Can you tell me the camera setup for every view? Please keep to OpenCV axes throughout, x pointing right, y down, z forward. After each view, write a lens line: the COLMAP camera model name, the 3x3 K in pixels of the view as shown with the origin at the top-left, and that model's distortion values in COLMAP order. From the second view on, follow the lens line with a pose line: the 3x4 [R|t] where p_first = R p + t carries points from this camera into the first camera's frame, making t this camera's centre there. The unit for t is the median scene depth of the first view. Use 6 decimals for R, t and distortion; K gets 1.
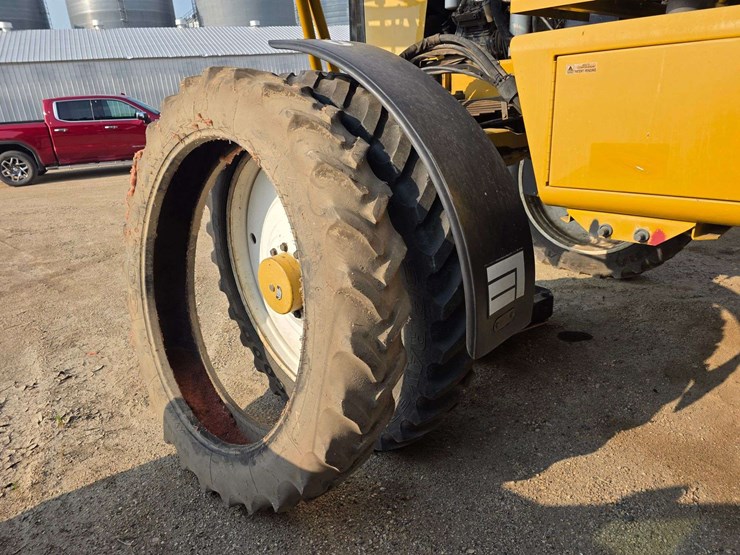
lens RADIAL K [[498.0, 0, 366.7], [0, 498.0, 272.6], [0, 0, 1]] dist [0.057093, -0.054834]
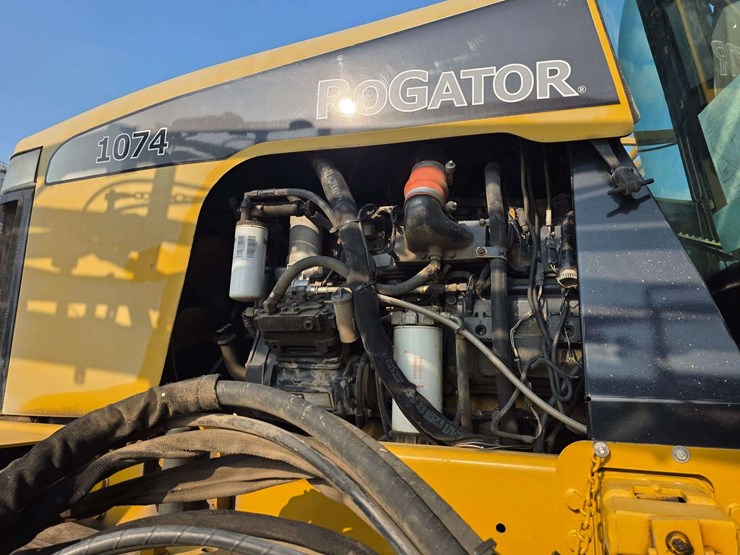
lens RADIAL K [[506.0, 0, 372.1], [0, 506.0, 272.3], [0, 0, 1]] dist [0.059350, -0.058636]
pose [[0.892818, 0.148103, 0.425372, 0.086592], [0.091706, 0.864843, -0.493596, -0.351031], [-0.440983, 0.479701, 0.758565, 0.672322]]
